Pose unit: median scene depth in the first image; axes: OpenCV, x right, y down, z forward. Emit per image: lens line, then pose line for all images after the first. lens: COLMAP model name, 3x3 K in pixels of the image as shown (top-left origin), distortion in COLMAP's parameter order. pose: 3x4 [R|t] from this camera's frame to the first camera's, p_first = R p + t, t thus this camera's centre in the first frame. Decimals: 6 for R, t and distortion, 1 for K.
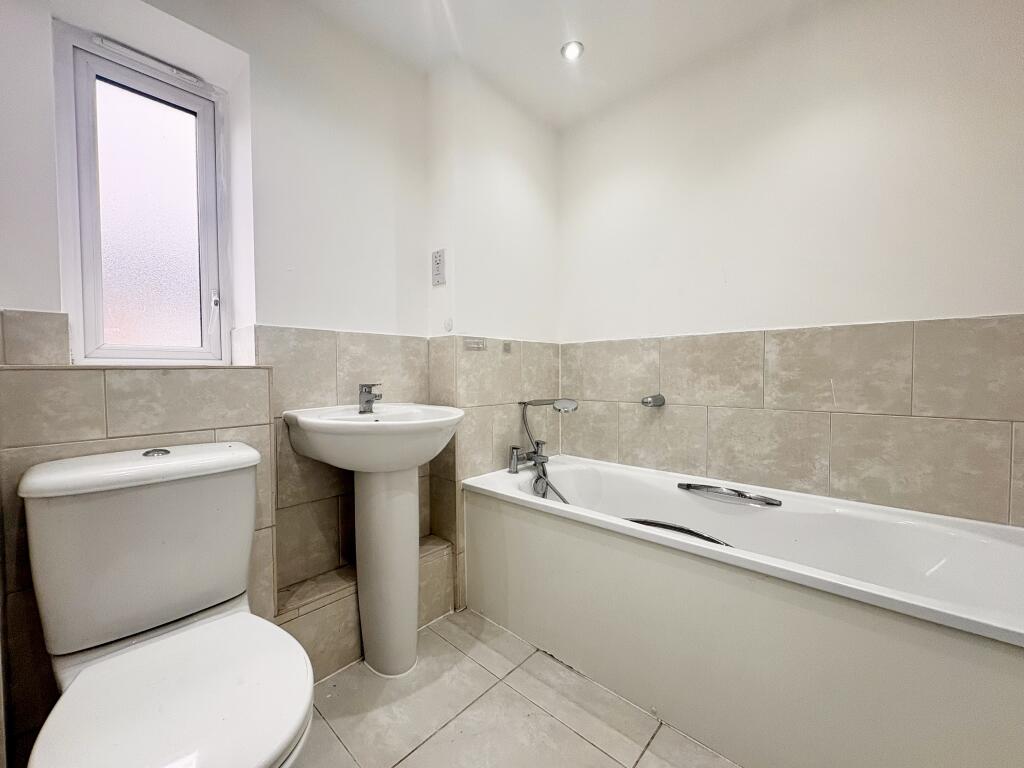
lens RADIAL K [[408.1, 0, 512.0], [0, 408.1, 384.0], [0, 0, 1]] dist [-0.000130, 0.000289]
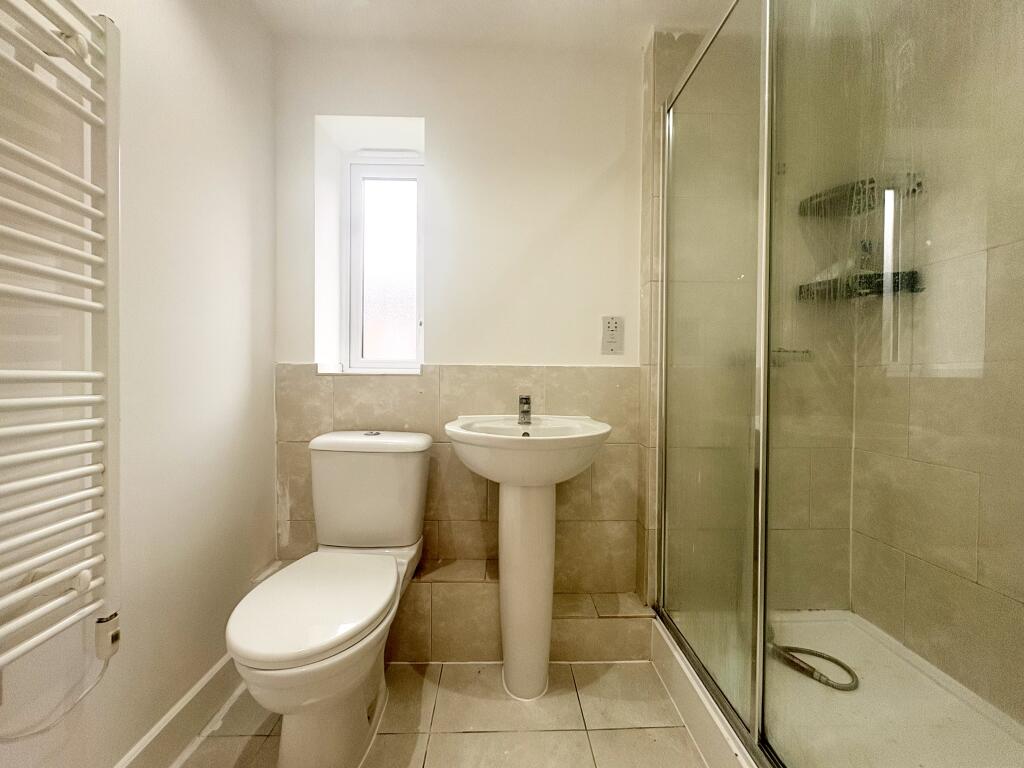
lens RADIAL K [[408.1, 0, 512.0], [0, 408.1, 384.0], [0, 0, 1]] dist [-0.000130, 0.000289]
pose [[0.695880, 0.021228, -0.717844, 0.338427], [-0.042297, 0.999039, -0.011460, -0.011387], [0.716911, 0.038337, 0.696110, 0.299143]]
